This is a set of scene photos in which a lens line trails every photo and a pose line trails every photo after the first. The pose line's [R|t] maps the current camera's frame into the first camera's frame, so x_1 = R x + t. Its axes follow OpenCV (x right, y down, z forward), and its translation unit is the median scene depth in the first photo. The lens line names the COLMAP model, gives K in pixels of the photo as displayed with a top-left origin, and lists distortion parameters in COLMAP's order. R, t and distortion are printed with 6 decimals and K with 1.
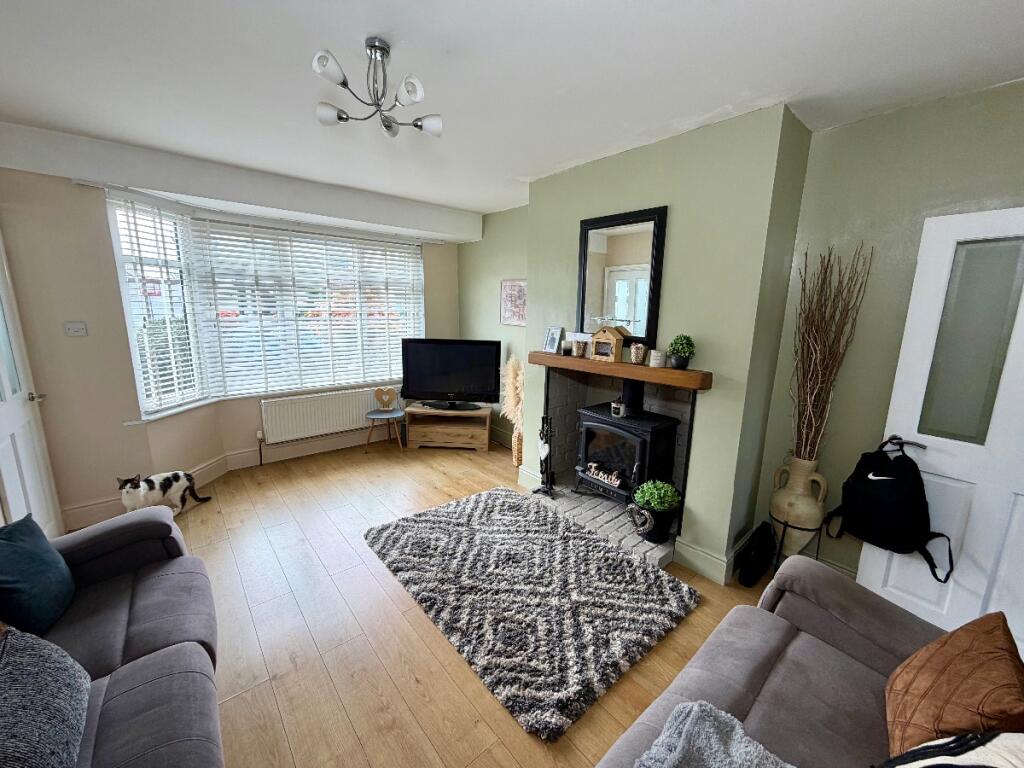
lens RADIAL K [[402.9, 0, 507.3], [0, 402.9, 380.6], [0, 0, 1]] dist [-0.002858, -0.000372]
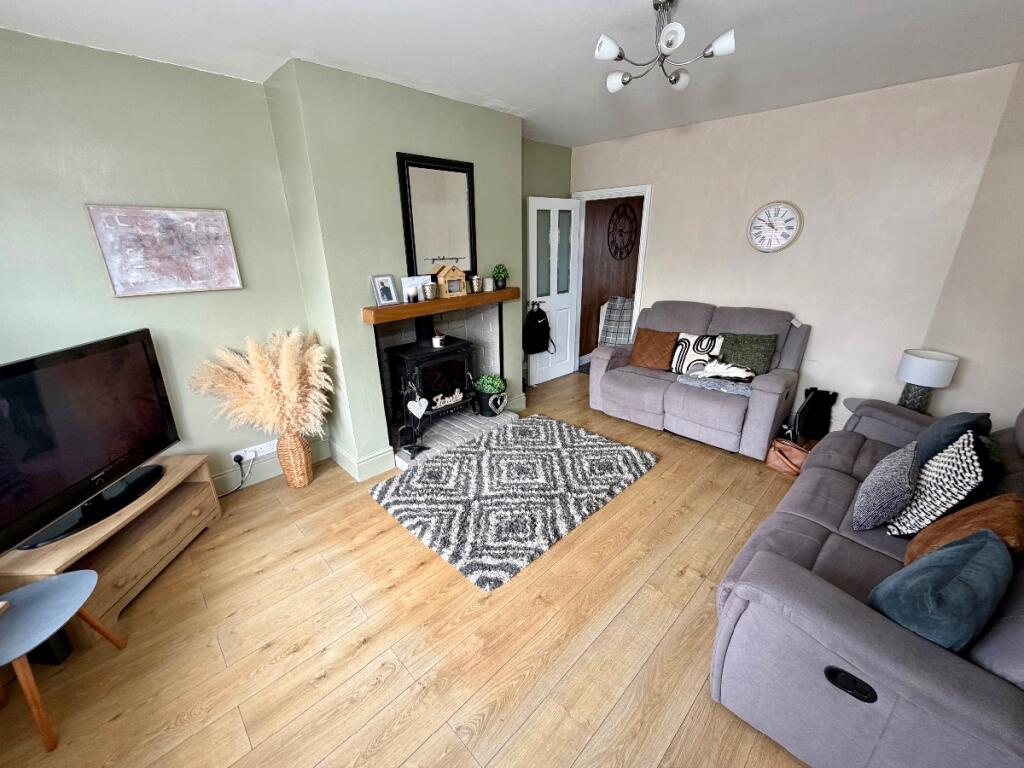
lens RADIAL K [[402.9, 0, 506.0], [0, 402.9, 378.4], [0, 0, 1]] dist [-0.002858, -0.000372]
pose [[-0.066064, -0.348875, 0.934838, -0.891465], [0.202134, 0.912780, 0.354928, -0.209409], [-0.977127, 0.212411, 0.010218, 0.883863]]
